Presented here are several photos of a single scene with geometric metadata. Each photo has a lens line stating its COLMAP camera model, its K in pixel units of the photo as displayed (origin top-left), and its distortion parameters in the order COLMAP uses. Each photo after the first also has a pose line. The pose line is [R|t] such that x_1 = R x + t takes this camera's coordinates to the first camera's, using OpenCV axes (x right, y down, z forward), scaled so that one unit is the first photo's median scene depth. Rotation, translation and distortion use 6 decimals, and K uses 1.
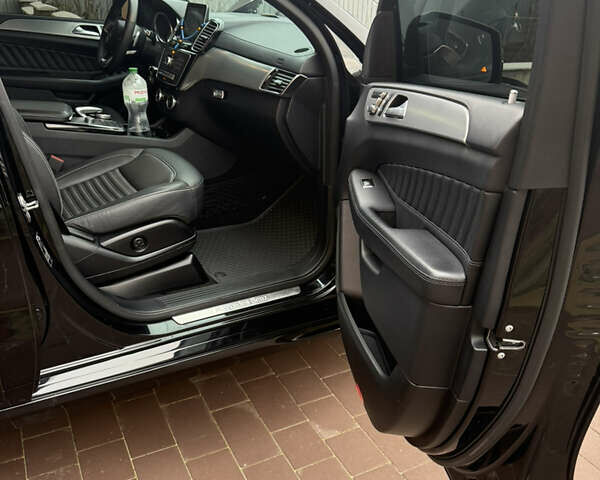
lens RADIAL K [[561.1, 0, 300.0], [0, 561.1, 240.0], [0, 0, 1]] dist [0.116275, -0.201824]
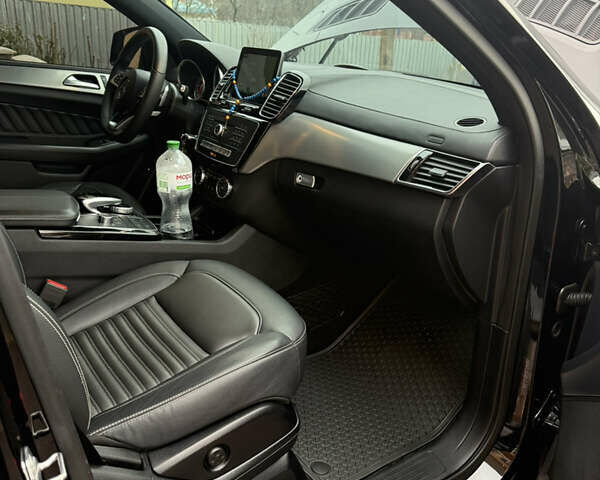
lens RADIAL K [[561.1, 0, 300.0], [0, 561.1, 240.0], [0, 0, 1]] dist [0.116275, -0.201824]
pose [[0.996895, -0.010287, 0.078067, -0.195574], [0.015949, 0.997258, -0.072258, -0.134456], [-0.077110, 0.073278, 0.994326, 0.330803]]
